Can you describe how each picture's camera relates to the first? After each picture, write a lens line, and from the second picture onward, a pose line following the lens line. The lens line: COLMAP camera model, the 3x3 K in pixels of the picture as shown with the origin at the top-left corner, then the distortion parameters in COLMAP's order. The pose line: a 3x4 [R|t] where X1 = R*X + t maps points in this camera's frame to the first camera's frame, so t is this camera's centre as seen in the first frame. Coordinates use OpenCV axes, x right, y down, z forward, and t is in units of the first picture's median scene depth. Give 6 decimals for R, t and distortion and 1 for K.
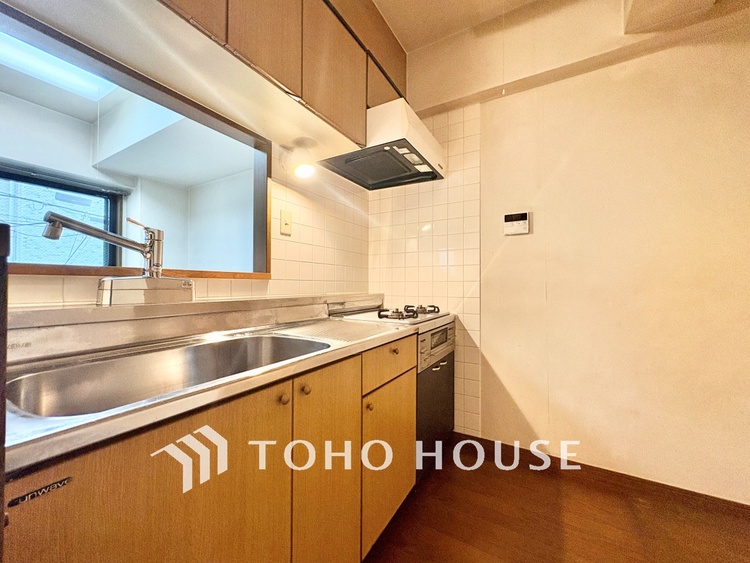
lens RADIAL K [[299.9, 0, 376.1], [0, 299.9, 281.5], [0, 0, 1]] dist [0.000224, -0.000005]
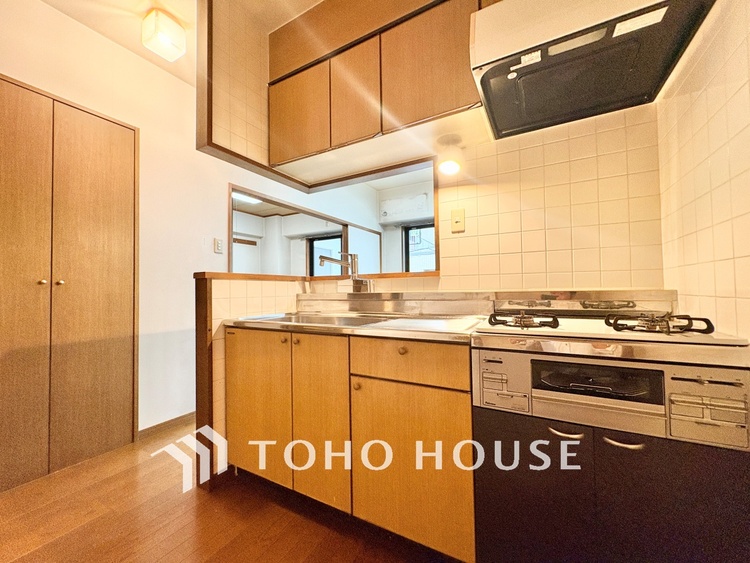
lens RADIAL K [[299.9, 0, 376.7], [0, 299.9, 281.2], [0, 0, 1]] dist [0.000224, -0.000005]
pose [[0.026173, -0.030795, -0.999183, 0.713217], [0.027058, 0.999181, -0.030087, 0.036608], [0.999291, -0.026248, 0.026985, 0.673616]]
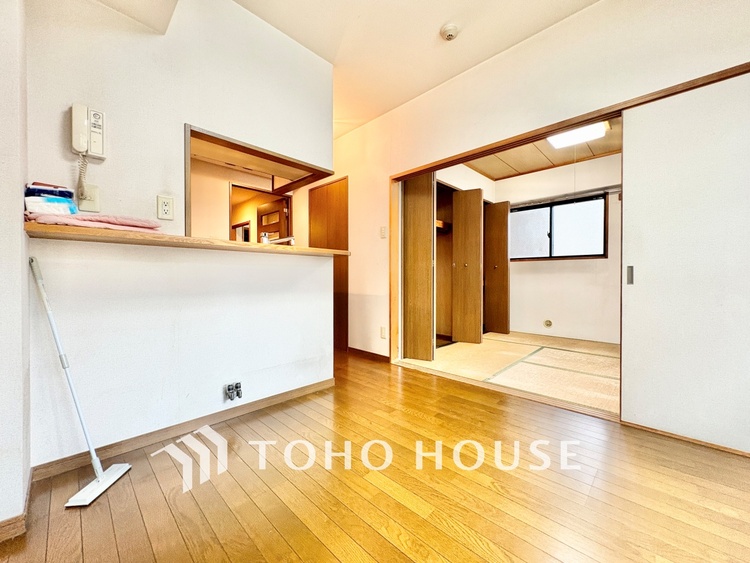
lens RADIAL K [[299.9, 0, 375.6], [0, 299.9, 281.4], [0, 0, 1]] dist [0.000224, -0.000005]
pose [[-0.971246, -0.008636, 0.237922, -1.258490], [-0.008932, 0.999960, -0.000164, 0.105600], [-0.237911, -0.002285, -0.971284, 1.802179]]
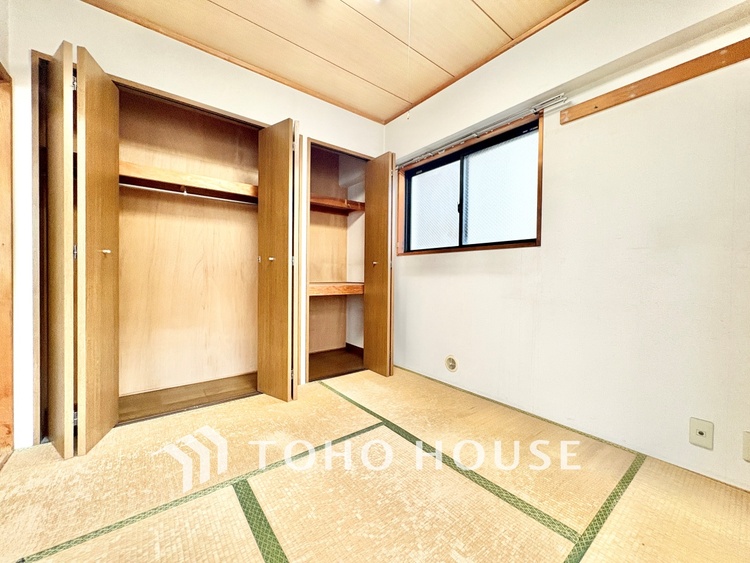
lens RADIAL K [[299.9, 0, 375.7], [0, 299.9, 281.3], [0, 0, 1]] dist [0.000224, -0.000005]
pose [[-0.930241, -0.019851, 0.366411, -2.352661], [-0.020594, 0.999786, 0.001882, 0.055037], [-0.366370, -0.005796, -0.930451, 0.335563]]
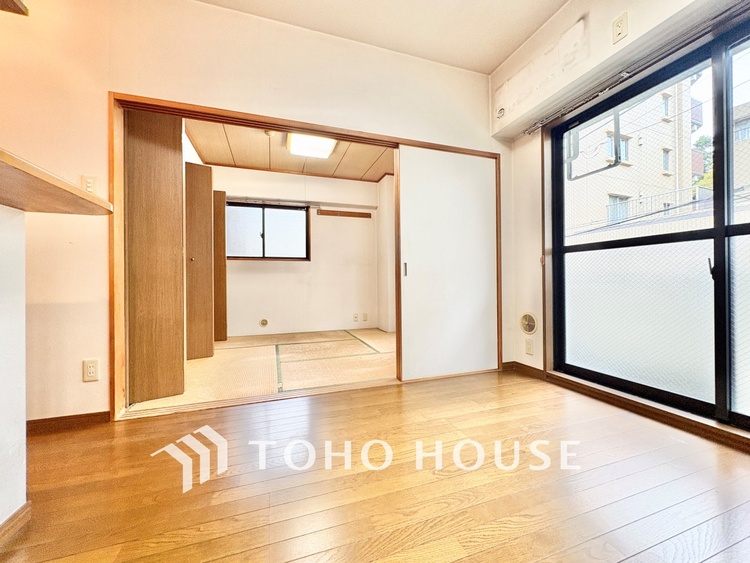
lens RADIAL K [[299.9, 0, 375.7], [0, 299.9, 281.1], [0, 0, 1]] dist [0.000224, -0.000005]
pose [[-0.649493, -0.002538, -0.760364, -0.695522], [0.014944, 0.999759, -0.016103, 0.153329], [0.760221, -0.021822, -0.649298, 1.354608]]
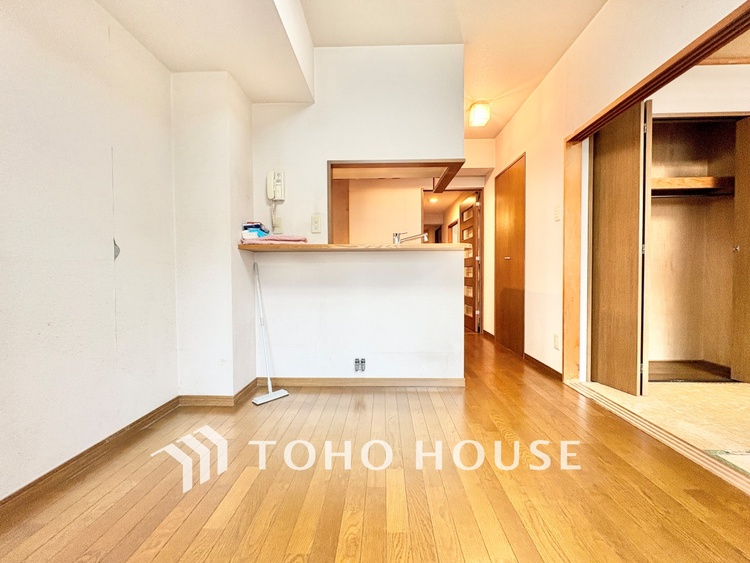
lens RADIAL K [[299.9, 0, 375.5], [0, 299.9, 280.4], [0, 0, 1]] dist [0.000224, -0.000005]
pose [[-0.481569, -0.021082, 0.876154, -1.734266], [-0.007565, 0.999773, 0.019899, 0.101899], [-0.876375, 0.002954, -0.481620, 1.440990]]
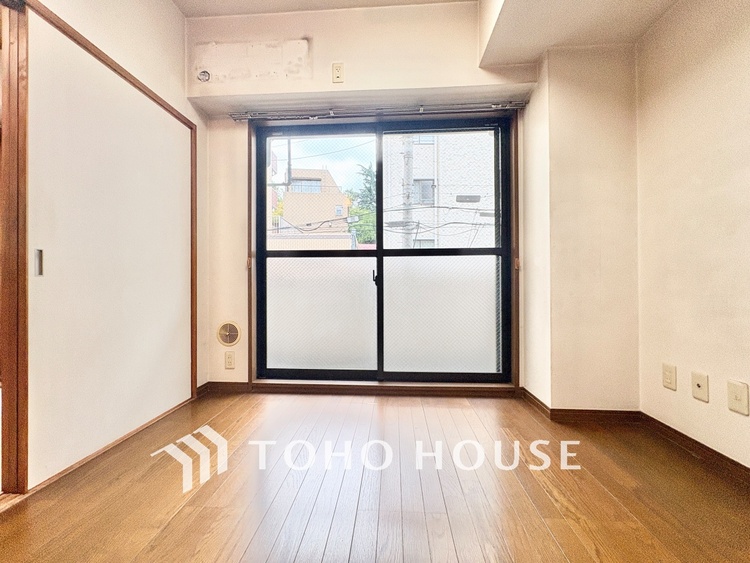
lens RADIAL K [[299.9, 0, 375.7], [0, 299.9, 280.8], [0, 0, 1]] dist [0.000224, -0.000005]
pose [[0.453403, -0.013424, -0.891204, -0.874668], [0.018548, 0.999812, -0.005623, 0.138122], [0.891112, -0.013980, 0.453567, 0.914896]]
